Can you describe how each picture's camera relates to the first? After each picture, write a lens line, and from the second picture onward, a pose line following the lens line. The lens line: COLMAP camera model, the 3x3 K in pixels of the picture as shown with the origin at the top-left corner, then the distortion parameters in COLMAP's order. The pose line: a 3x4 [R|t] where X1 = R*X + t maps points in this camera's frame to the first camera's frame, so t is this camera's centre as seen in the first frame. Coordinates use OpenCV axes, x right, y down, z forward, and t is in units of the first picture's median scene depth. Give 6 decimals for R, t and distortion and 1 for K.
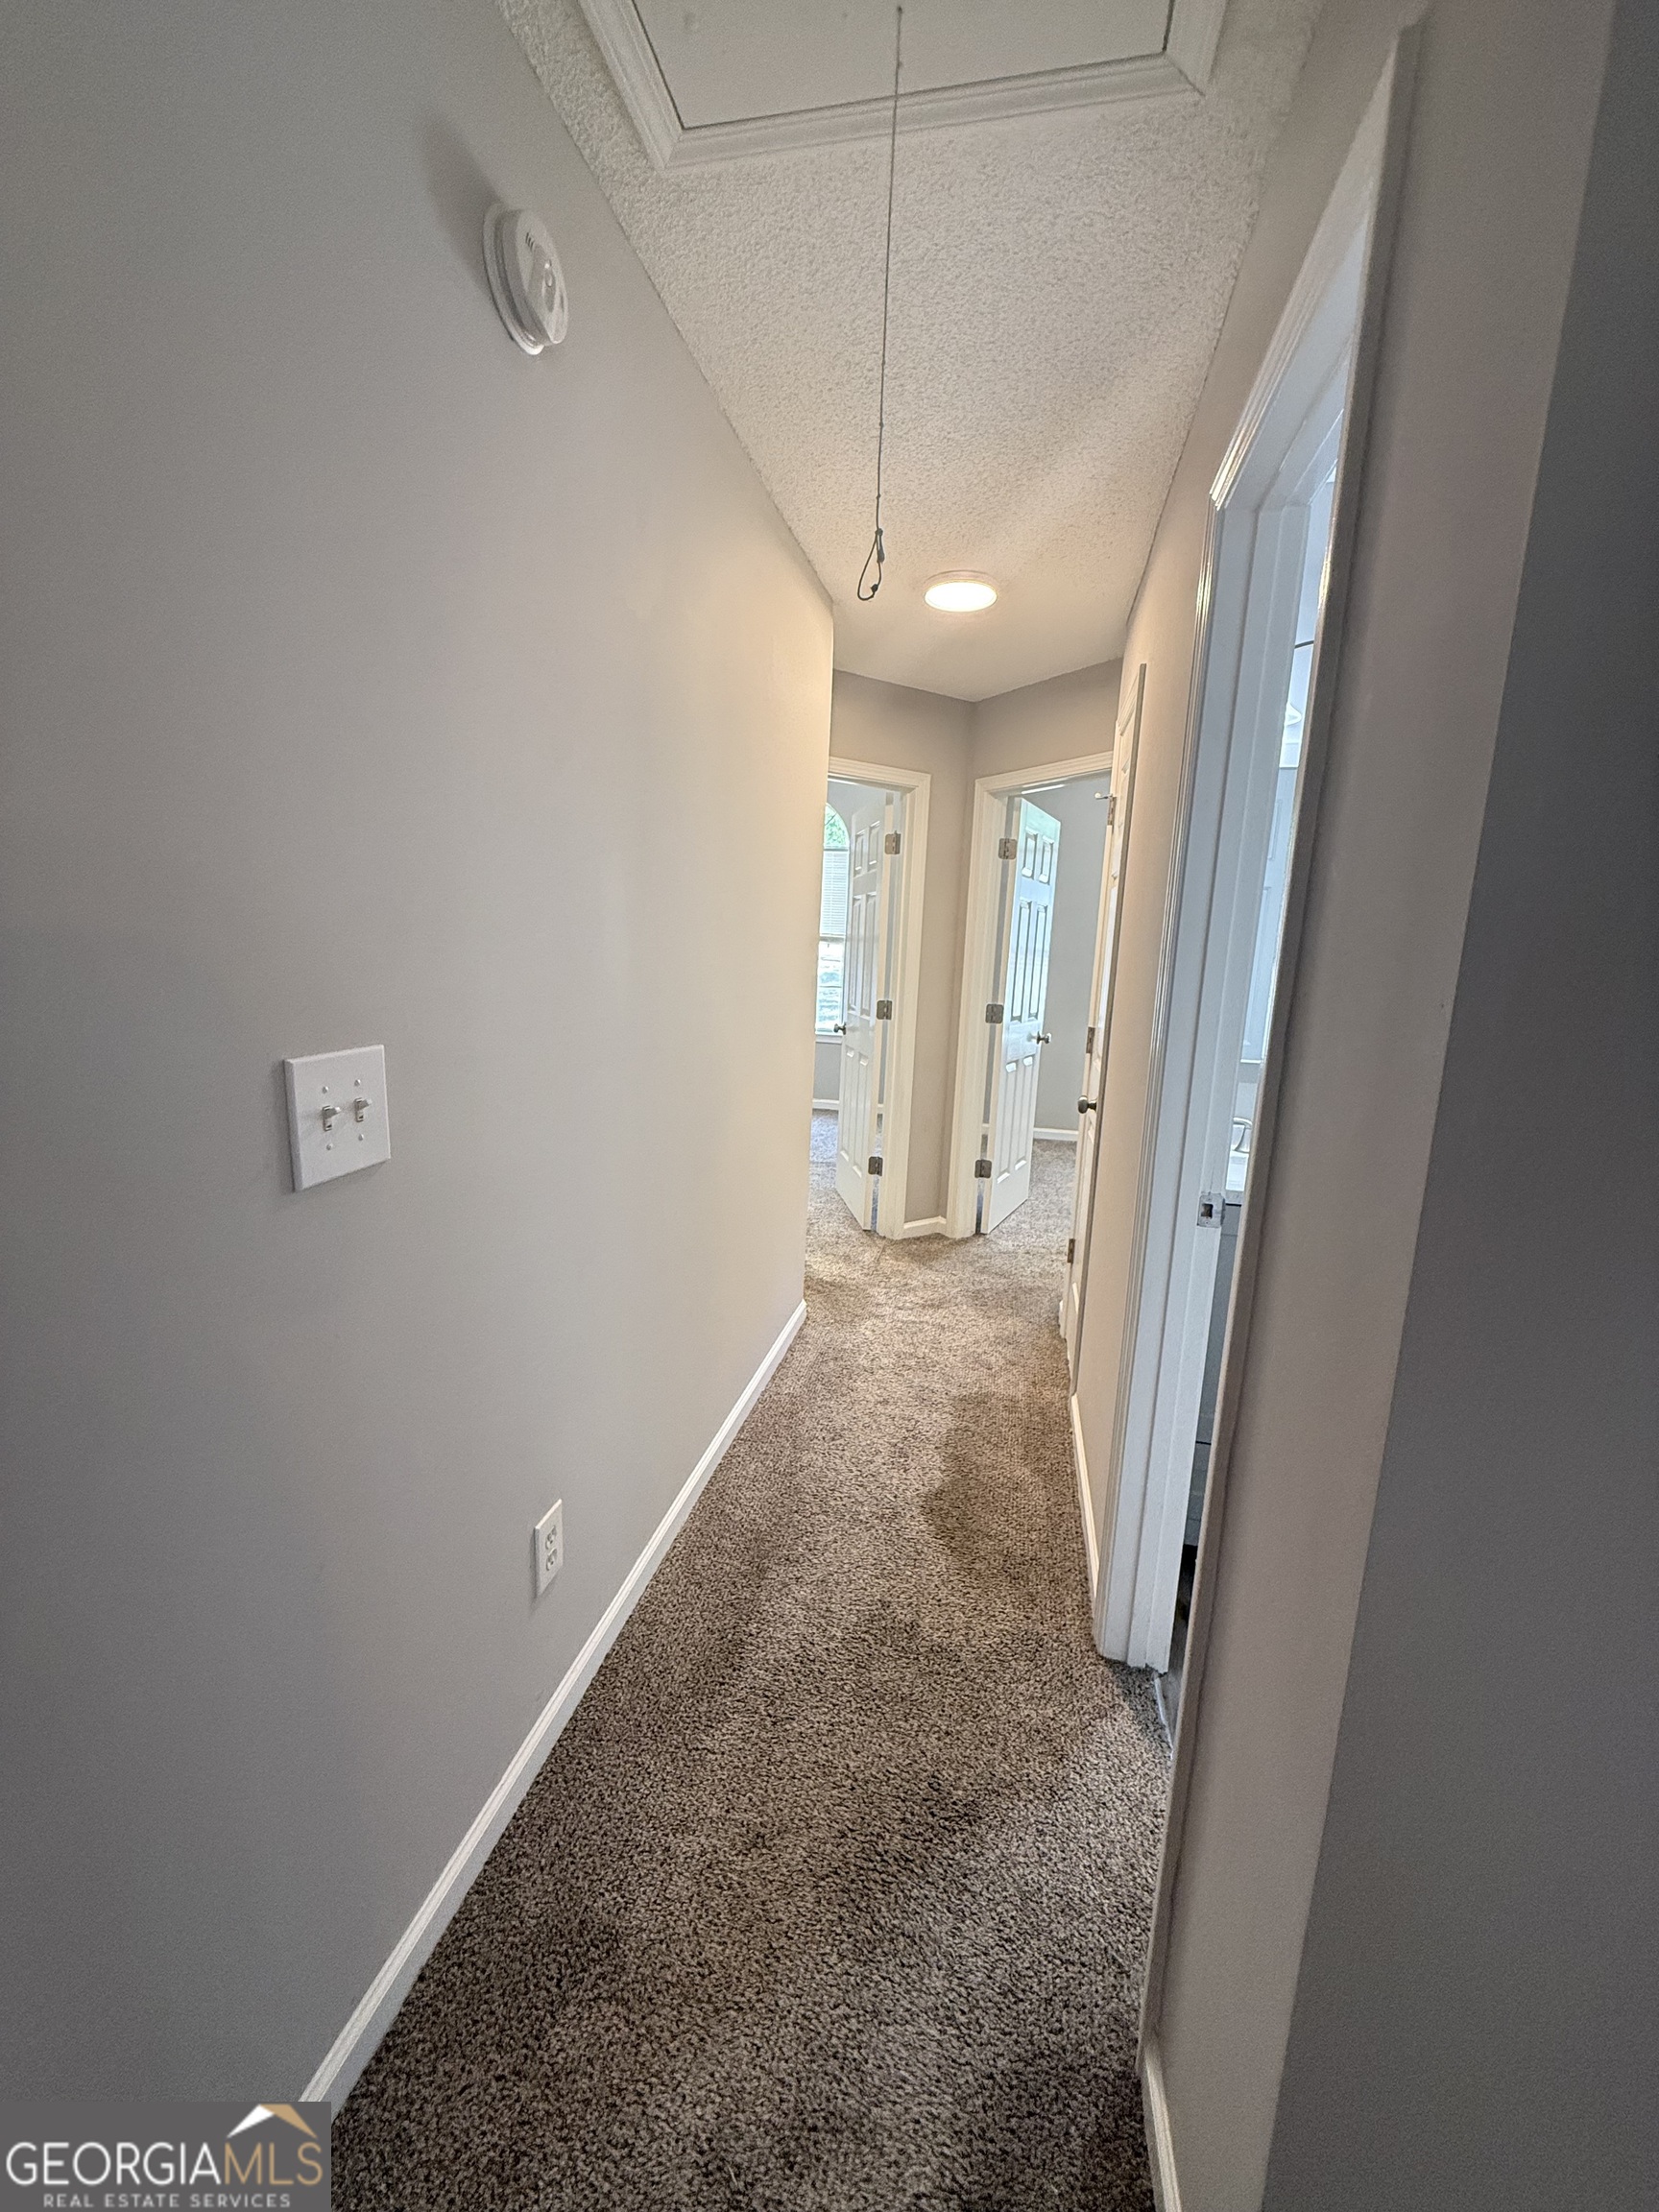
lens RADIAL K [[882.8, 0, 827.3], [0, 882.8, 1103.3], [0, 0, 1]] dist [-0.000569, -0.000232]
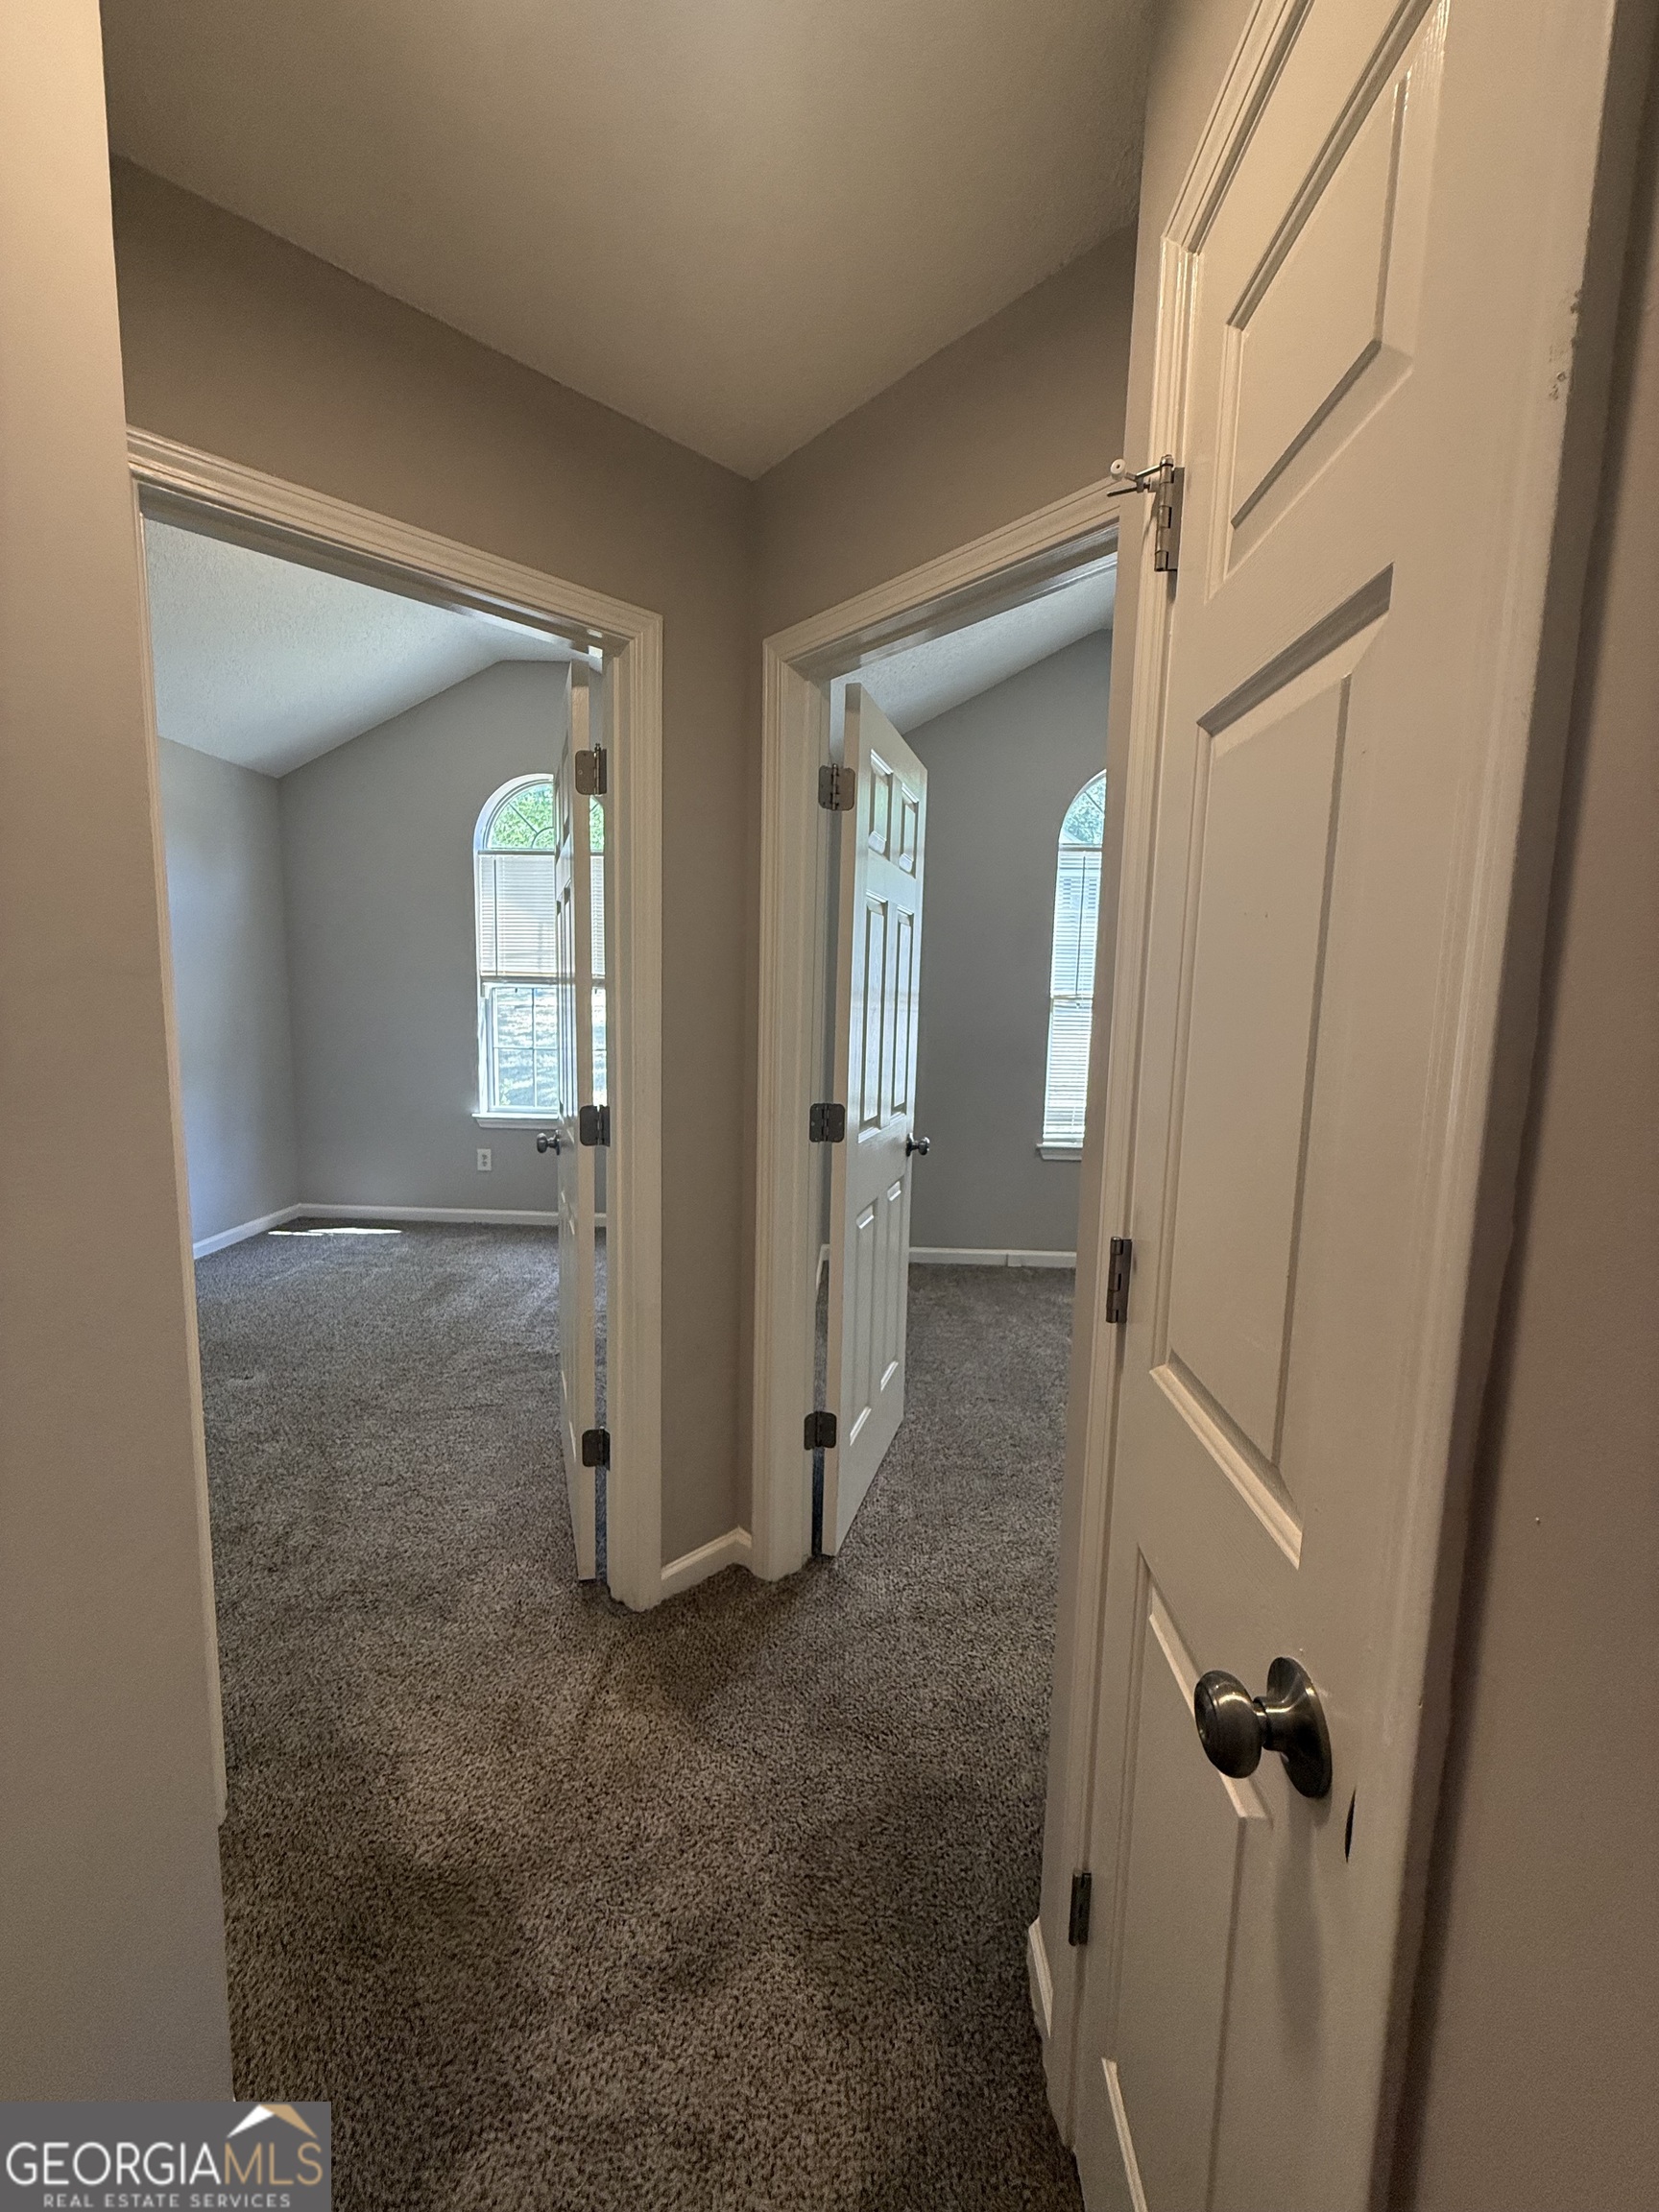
lens RADIAL K [[882.8, 0, 825.8], [0, 882.8, 1105.8], [0, 0, 1]] dist [-0.000569, -0.000232]
pose [[0.985228, -0.039524, 0.166621, 0.103262], [0.047051, 0.998031, -0.041471, -0.087527], [-0.164654, 0.048698, 0.985148, 0.496969]]
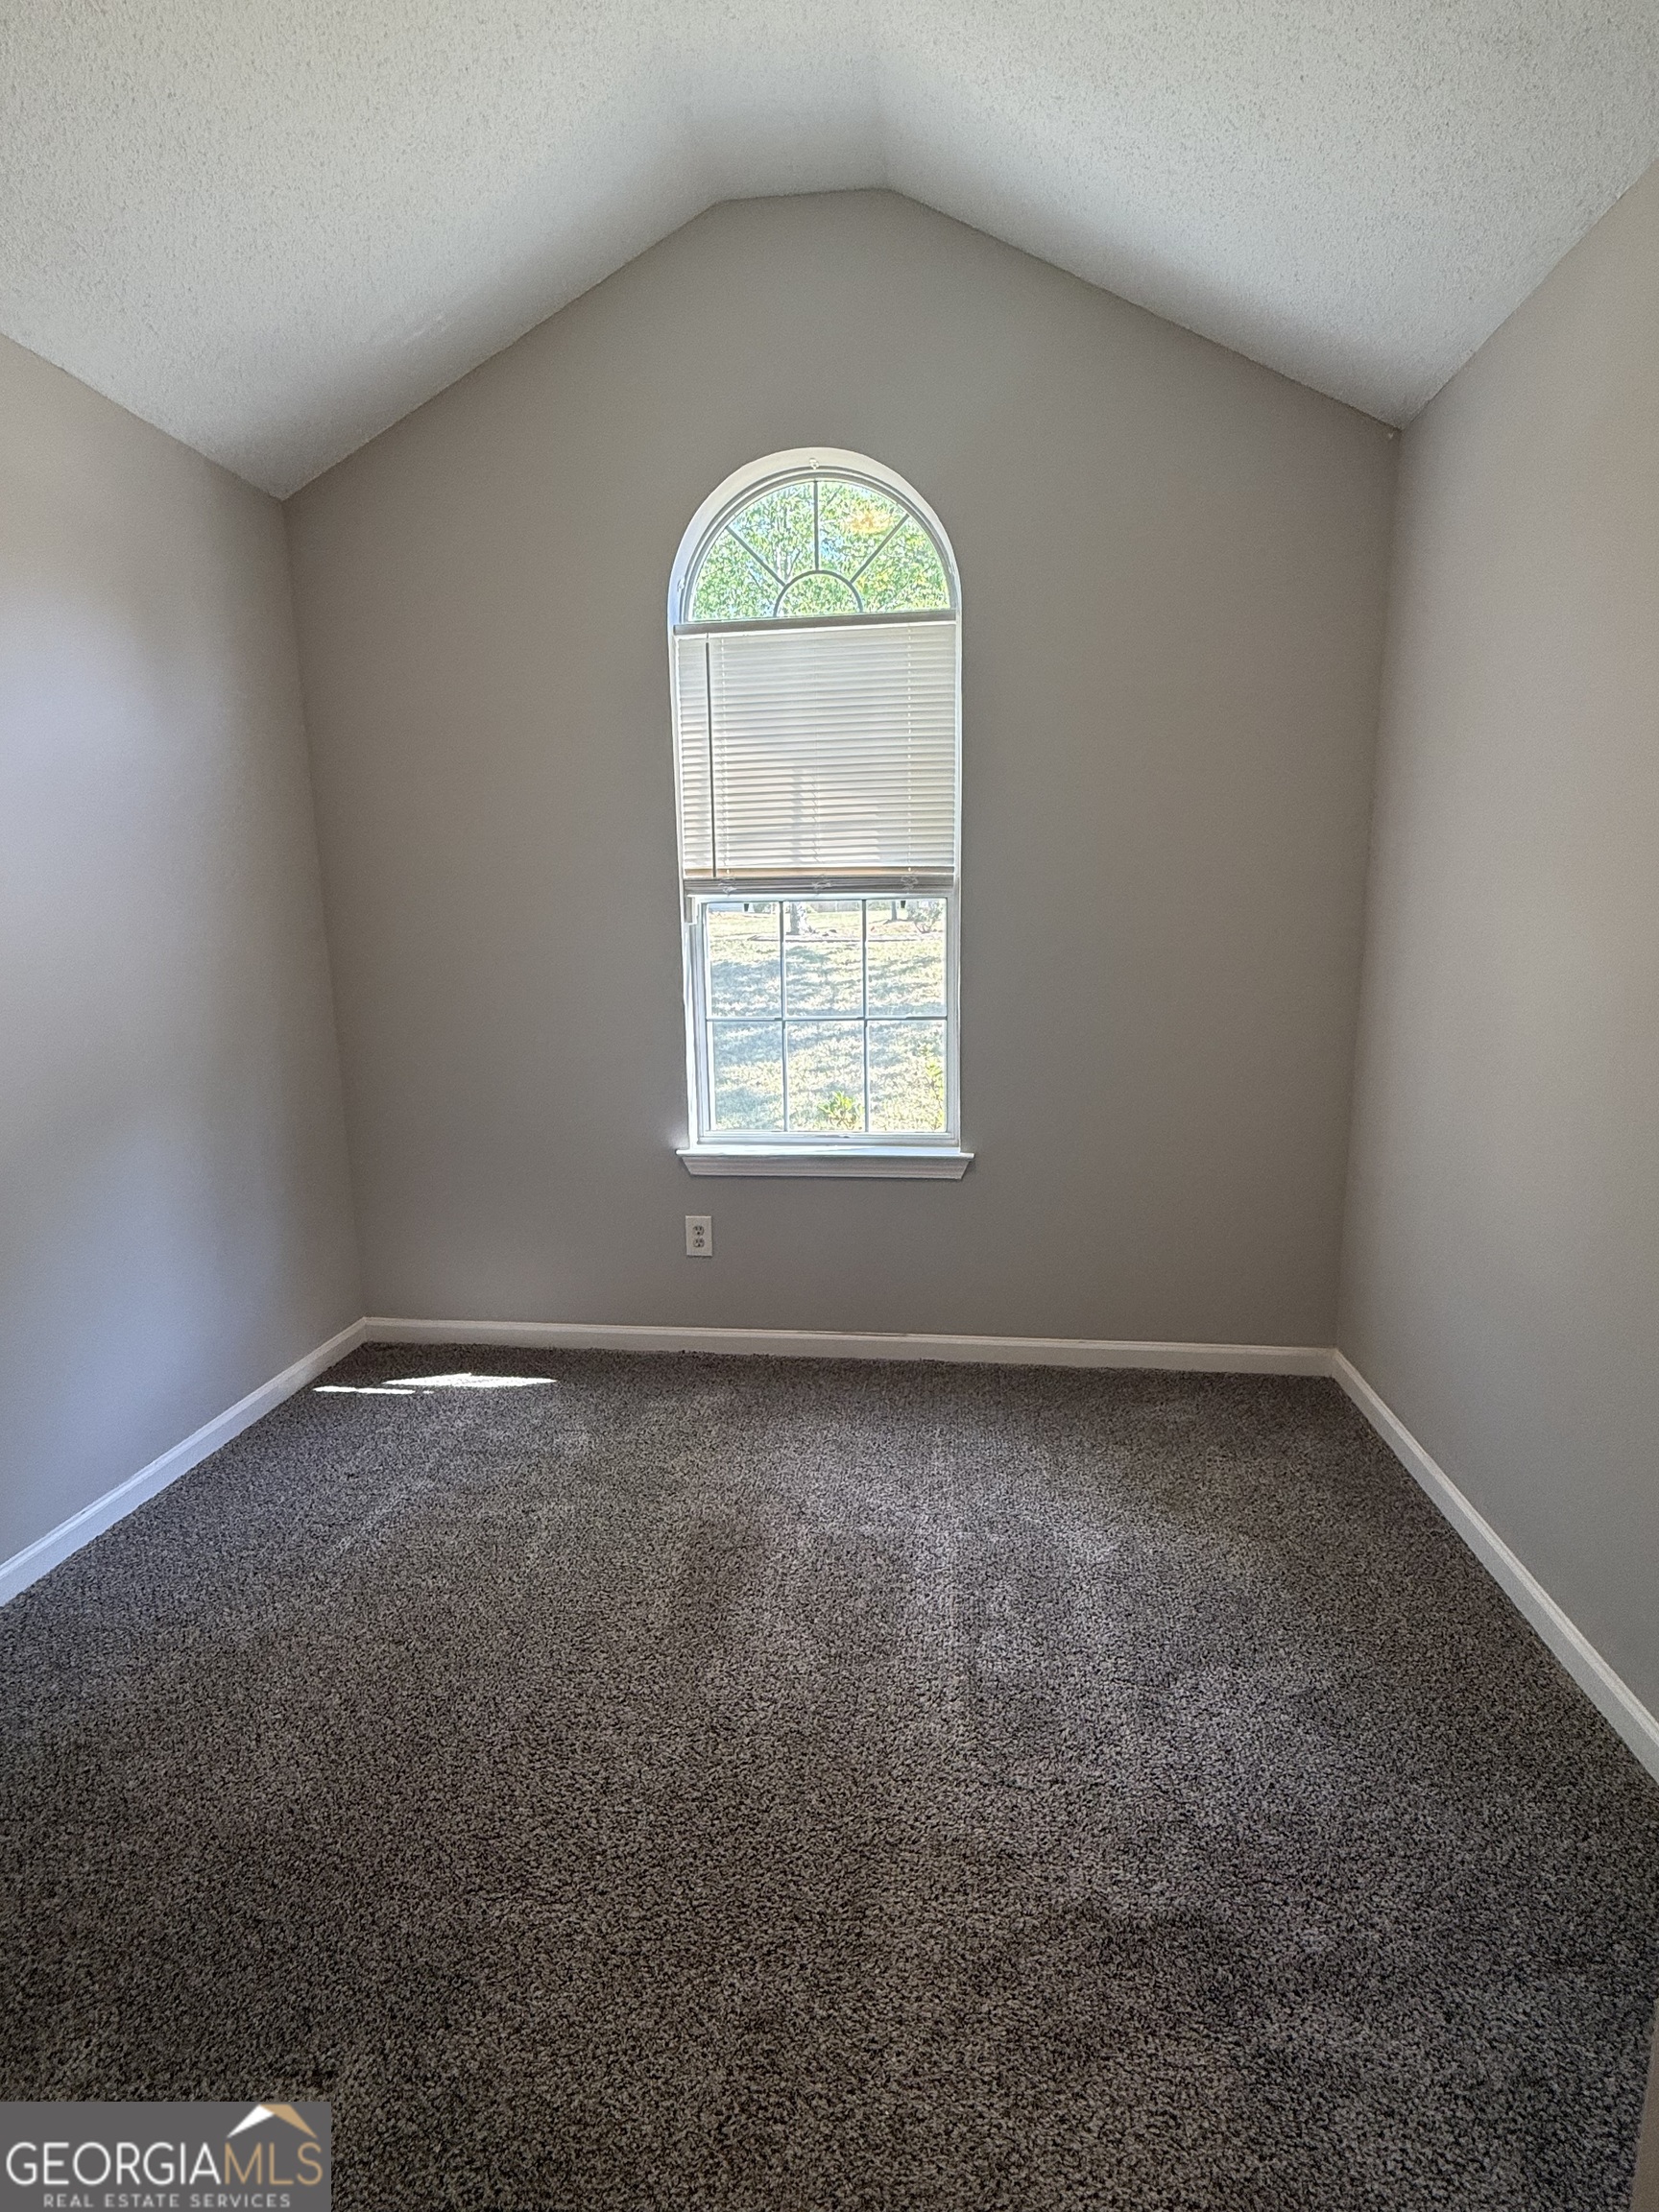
lens RADIAL K [[1062.4, 0, 829.3], [0, 1062.4, 1101.2], [0, 0, 1]] dist [-0.003120, 0.000616]
pose [[0.994014, -0.073883, 0.080485, -0.014877], [0.074146, 0.997247, -0.000288, -0.133433], [-0.080242, 0.006254, 0.996756, 0.764488]]
